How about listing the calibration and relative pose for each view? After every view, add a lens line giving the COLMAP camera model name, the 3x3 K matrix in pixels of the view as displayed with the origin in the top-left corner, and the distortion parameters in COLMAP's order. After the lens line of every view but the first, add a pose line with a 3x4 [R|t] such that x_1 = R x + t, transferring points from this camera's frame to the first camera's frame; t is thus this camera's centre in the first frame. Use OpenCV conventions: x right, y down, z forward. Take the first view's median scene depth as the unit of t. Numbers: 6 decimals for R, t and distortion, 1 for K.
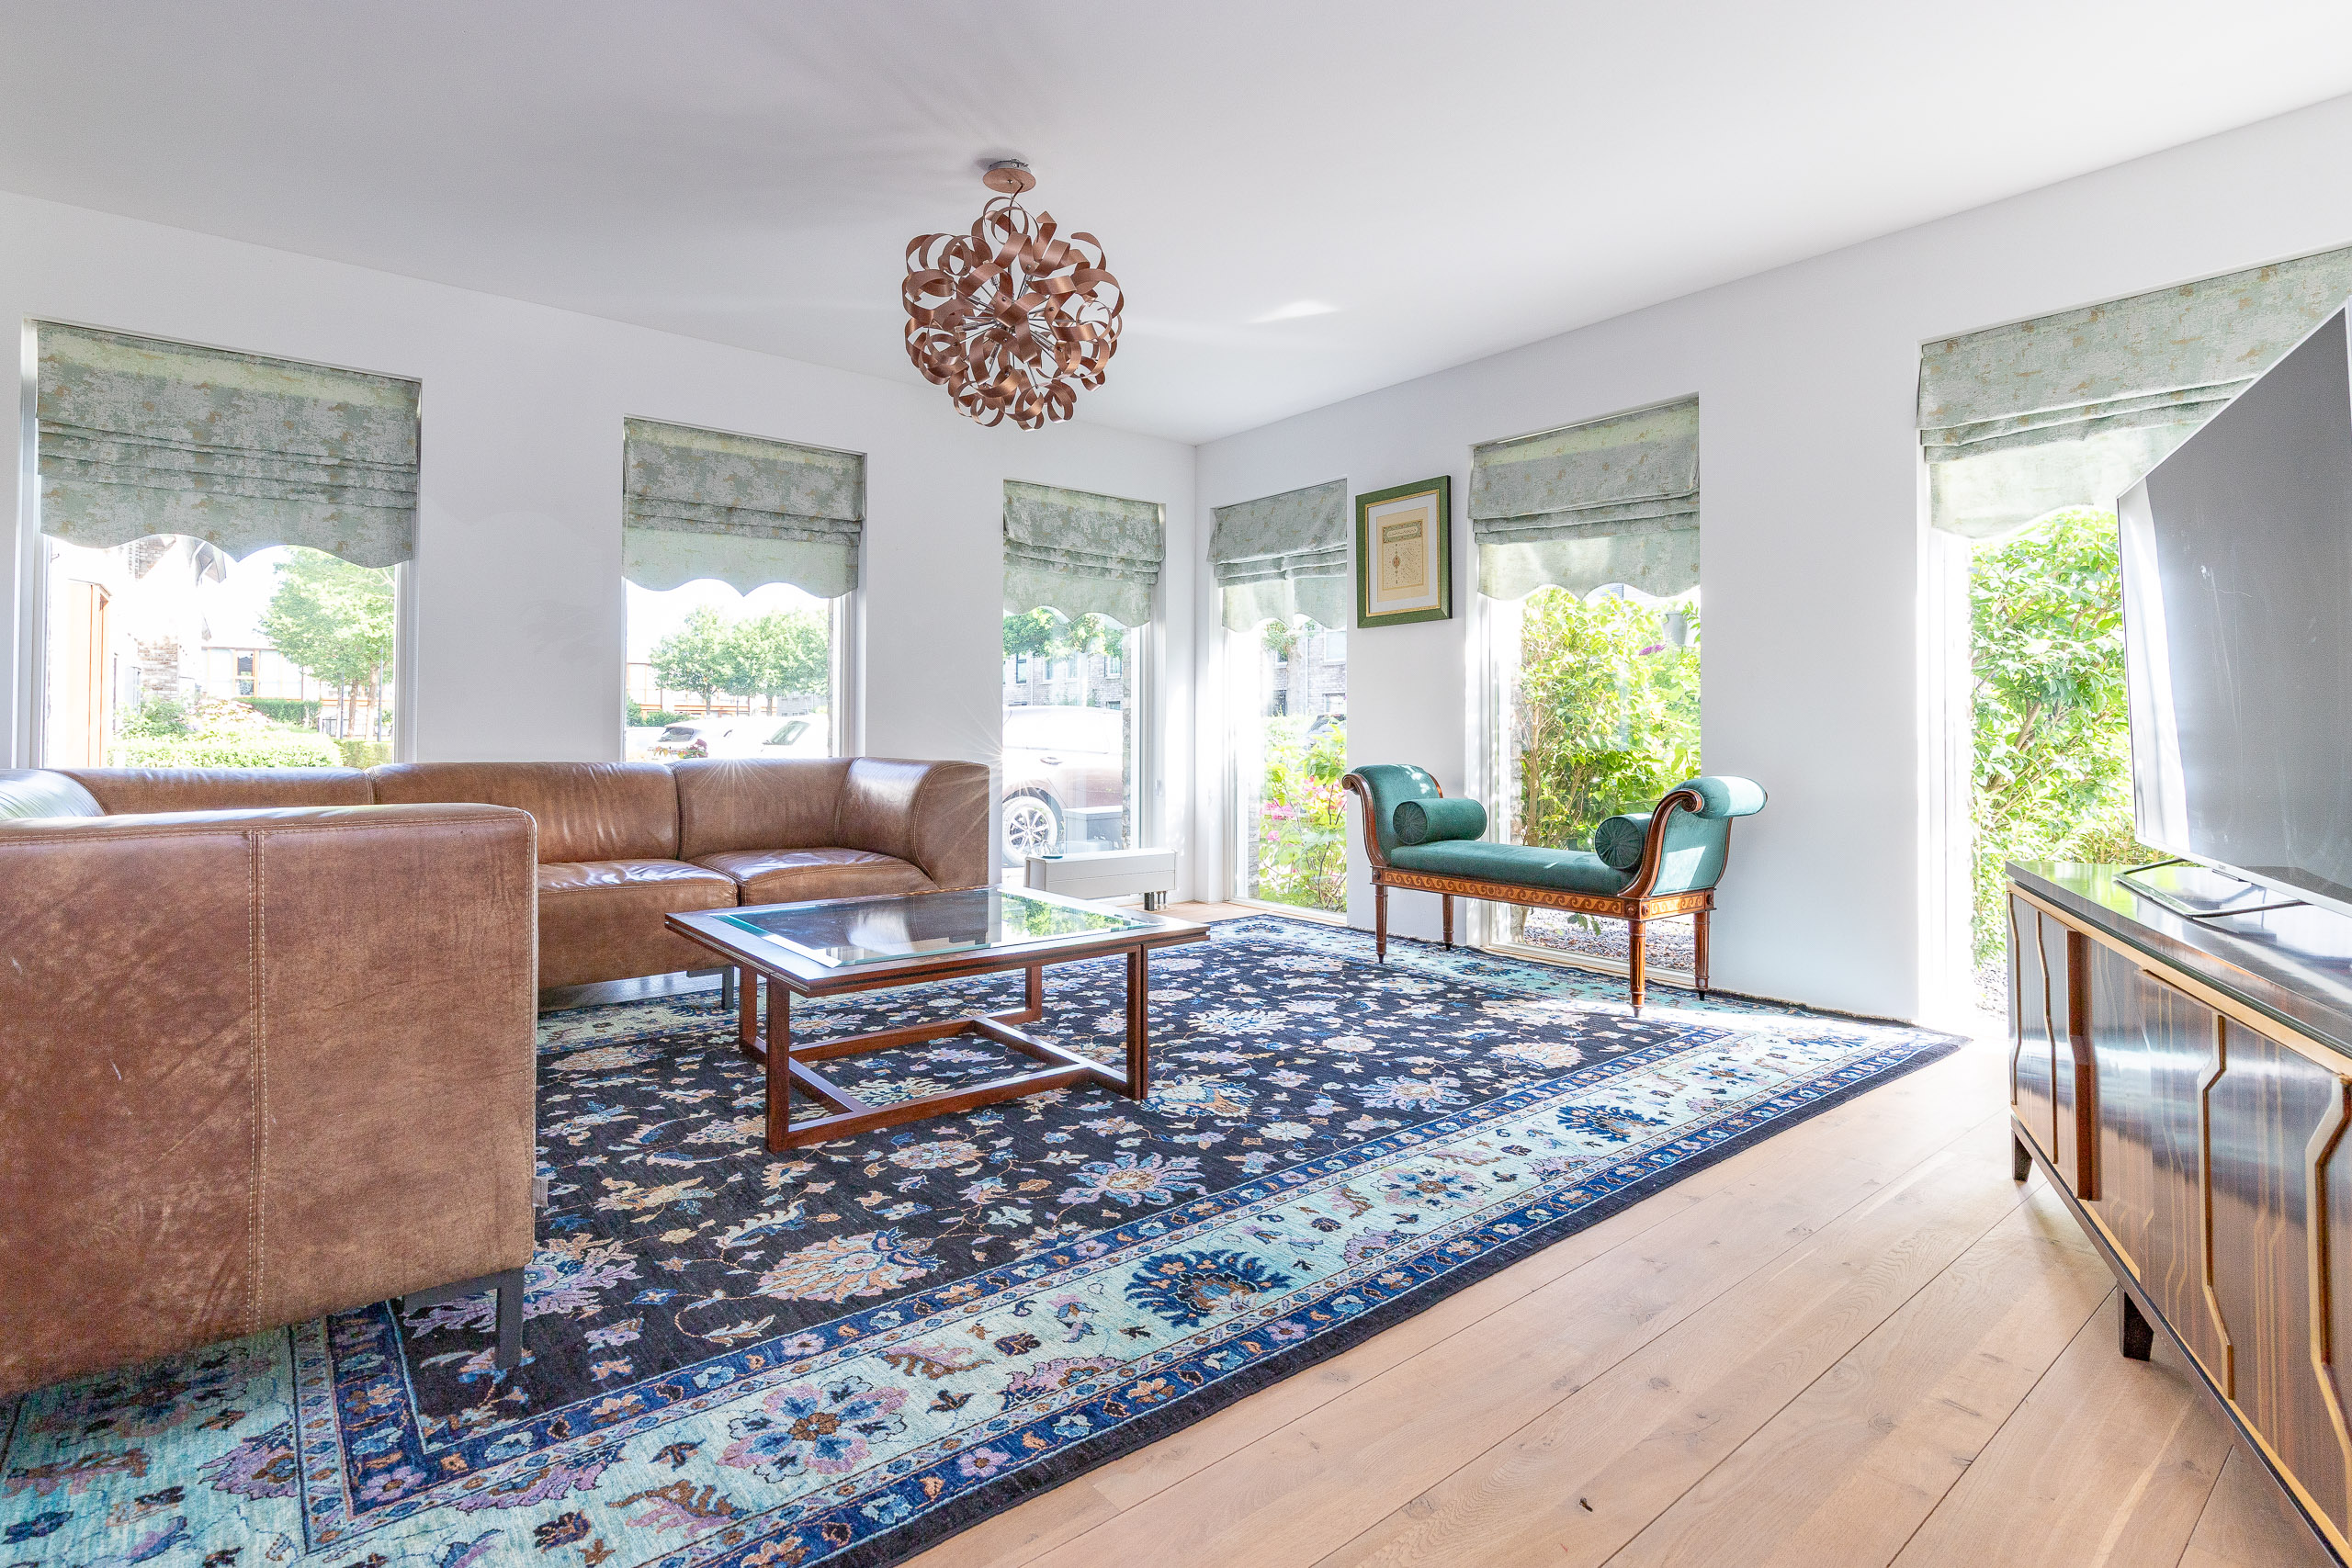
lens RADIAL K [[1137.4, 0, 1172.9], [0, 1137.4, 709.8], [0, 0, 1]] dist [-0.003349, -0.001394]
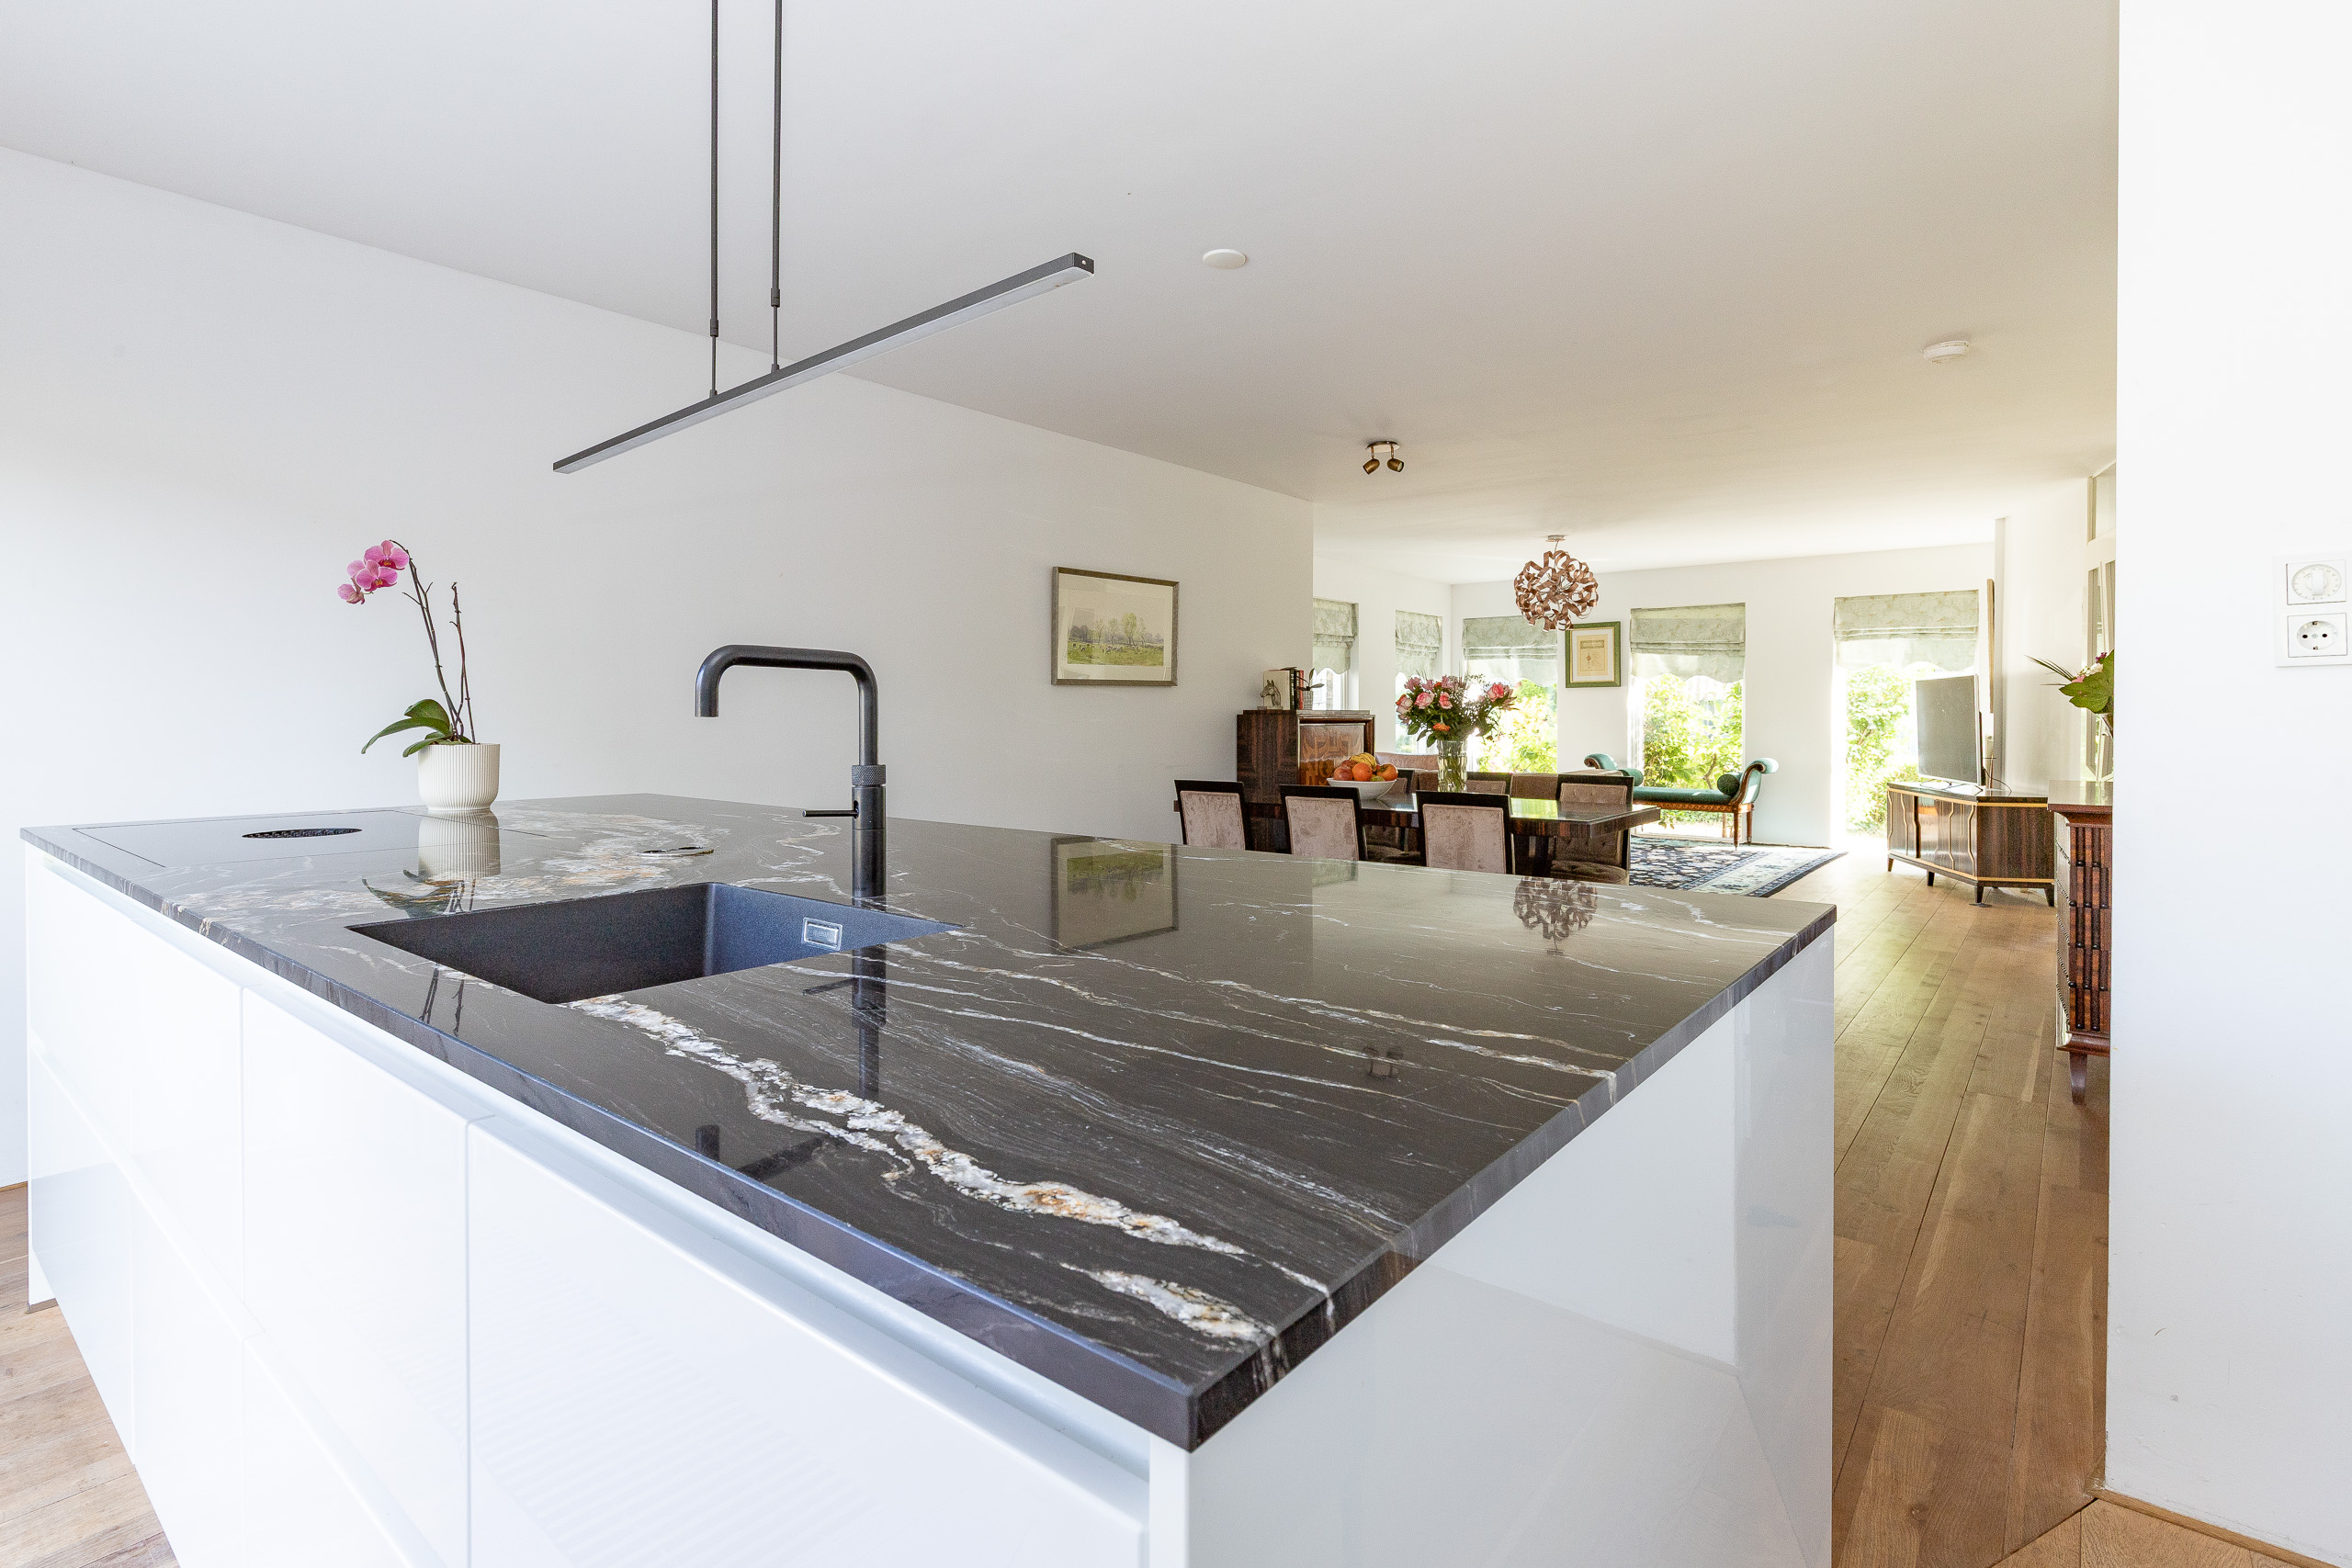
lens RADIAL K [[1137.4, 0, 1178.9], [0, 1137.4, 726.6], [0, 0, 1]] dist [-0.003349, -0.001394]
pose [[0.976837, -0.004603, 0.213935, -1.478569], [-0.002495, 0.999456, 0.032896, -0.102403], [-0.213970, -0.032667, 0.976294, -1.346818]]
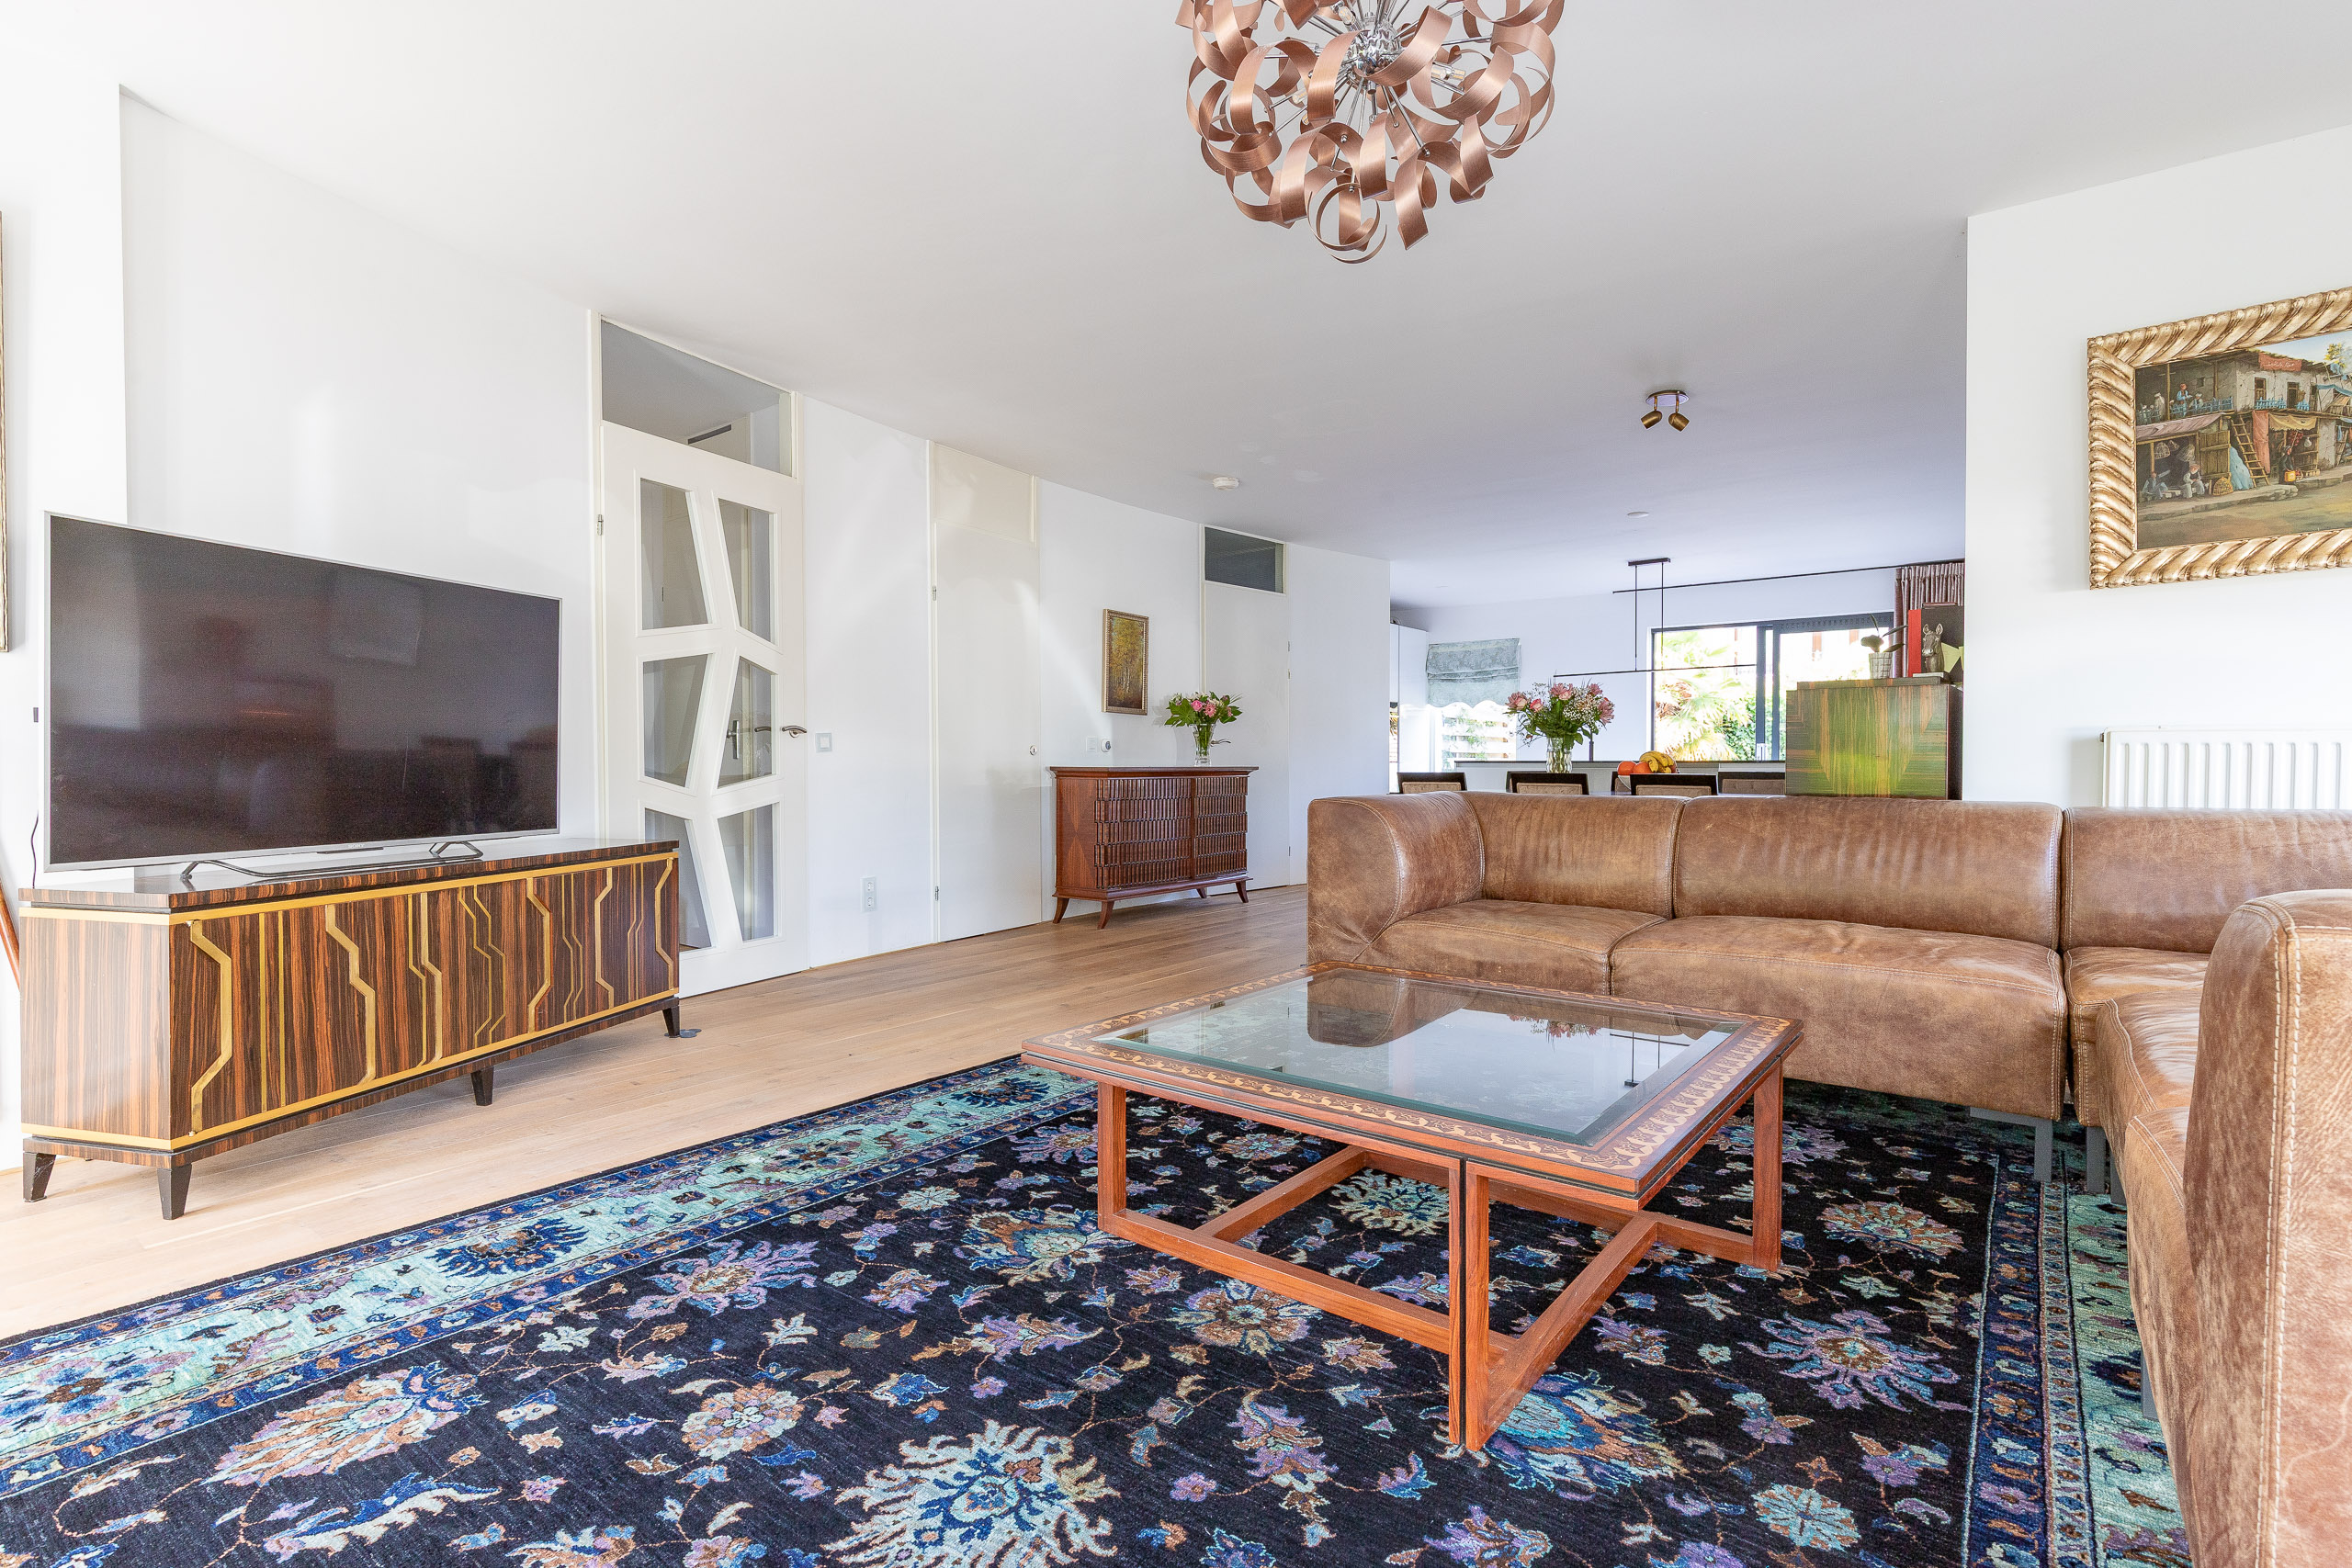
lens RADIAL K [[1137.4, 0, 1184.7], [0, 1137.4, 783.3], [0, 0, 1]] dist [-0.003349, -0.001394]
pose [[-0.973590, 0.000996, -0.228299, 0.080422], [0.002174, 0.999986, -0.004909, 0.030977], [0.228291, -0.005276, -0.973579, 1.448874]]
